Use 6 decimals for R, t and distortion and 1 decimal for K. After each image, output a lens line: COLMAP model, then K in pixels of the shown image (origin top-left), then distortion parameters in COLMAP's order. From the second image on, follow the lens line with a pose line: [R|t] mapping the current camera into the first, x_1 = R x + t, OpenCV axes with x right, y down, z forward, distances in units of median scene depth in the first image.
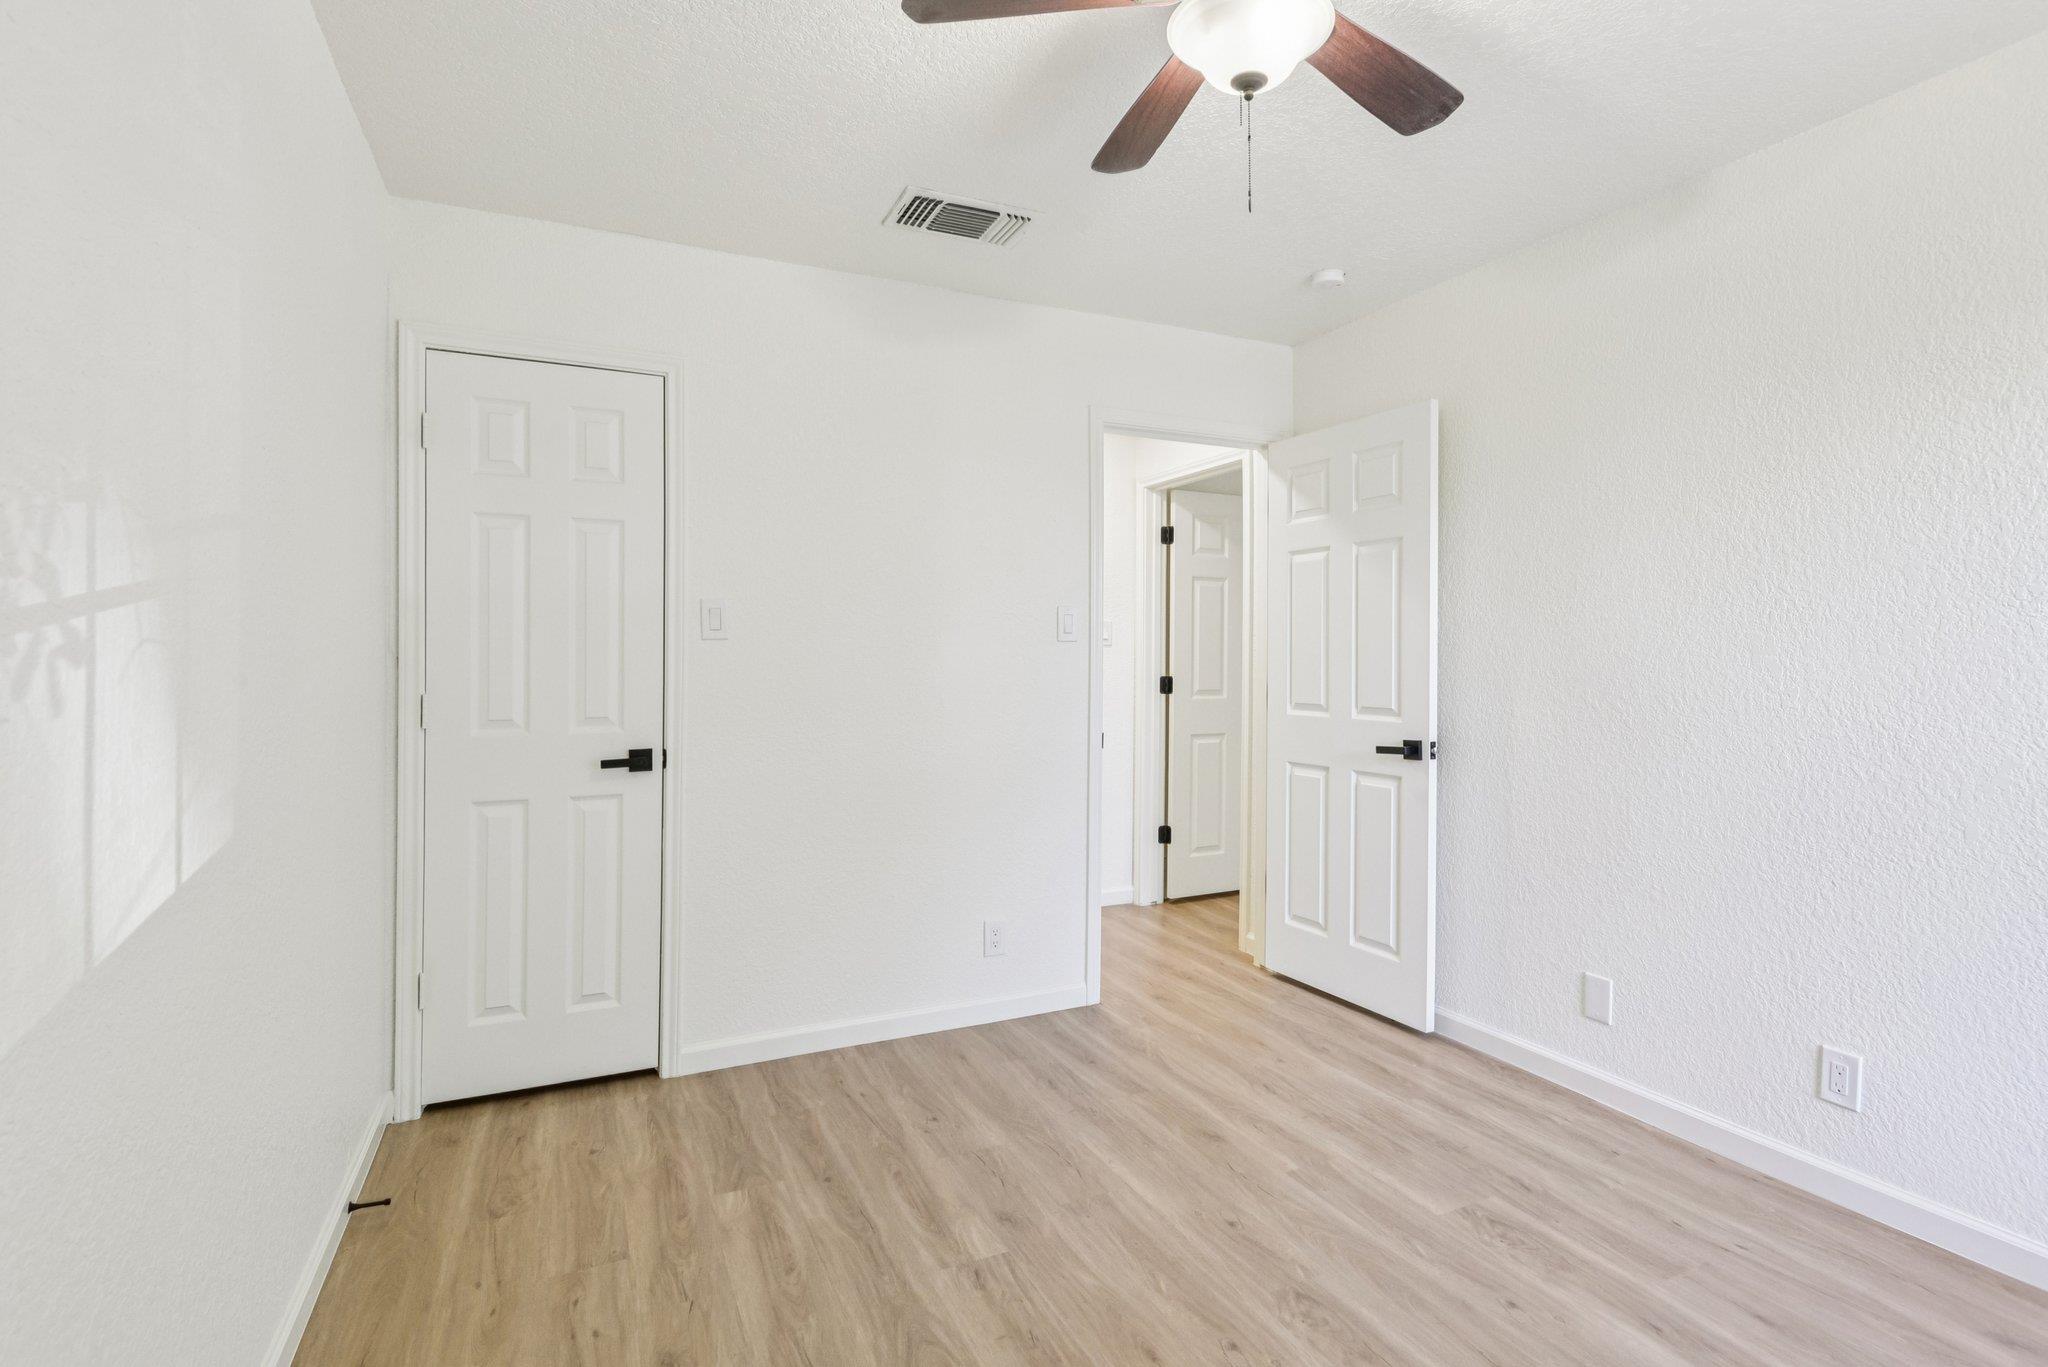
lens RADIAL K [[979.5, 0, 1024.6], [0, 979.5, 662.9], [0, 0, 1]] dist [-0.016440, -0.004875]
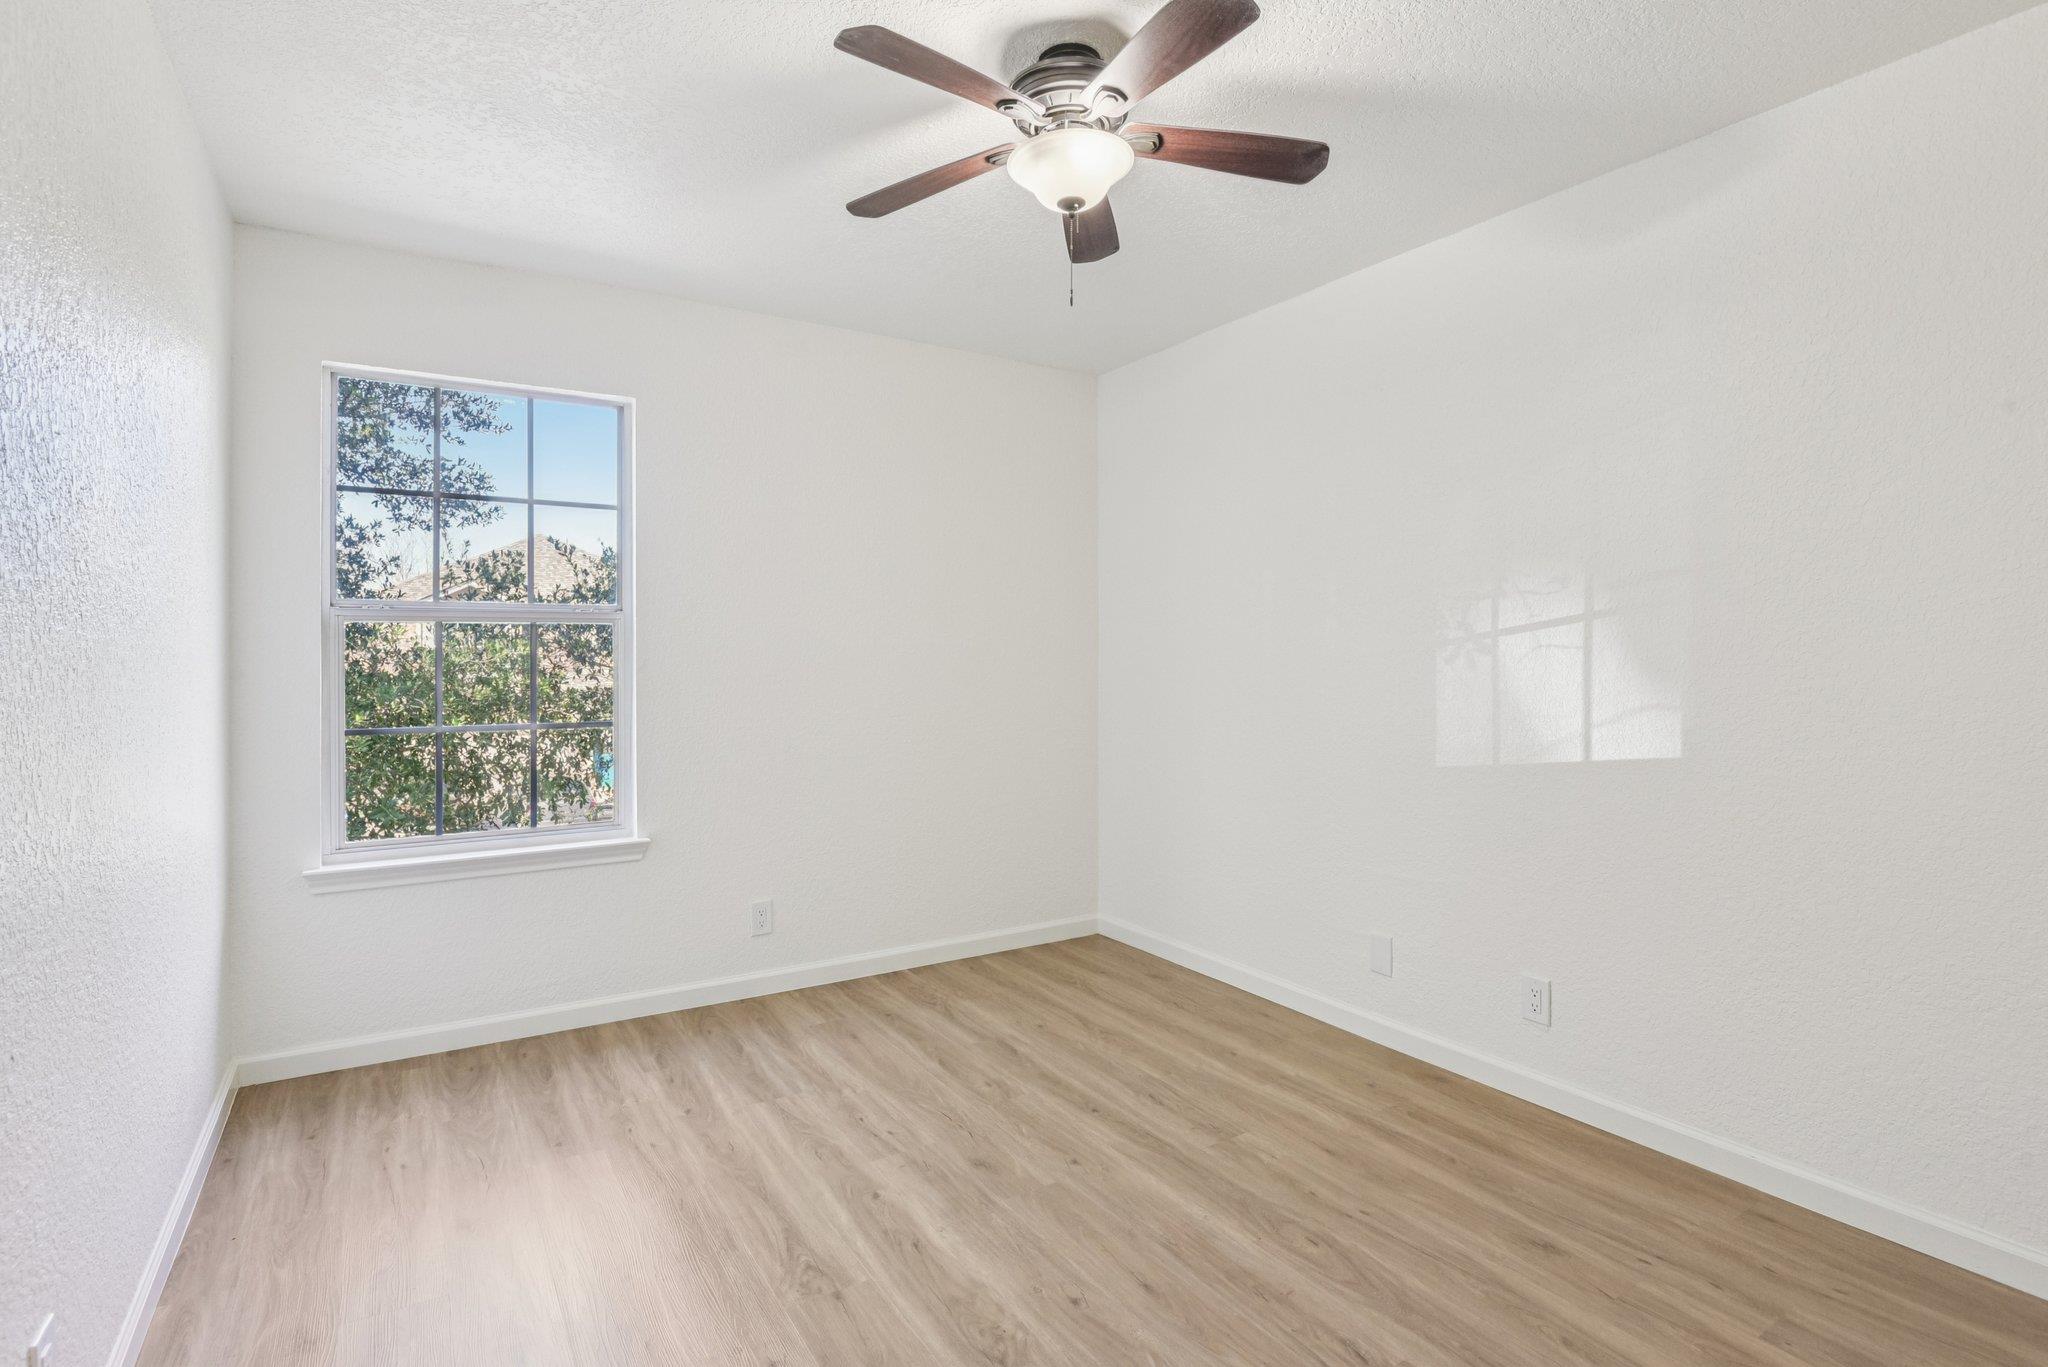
lens RADIAL K [[979.5, 0, 1022.3], [0, 979.5, 673.4], [0, 0, 1]] dist [-0.016440, -0.004875]
pose [[-0.990606, 0.017031, -0.135682, 0.388817], [0.015720, 0.999819, 0.010730, 0.002745], [0.135840, 0.008497, -0.990694, 1.957775]]
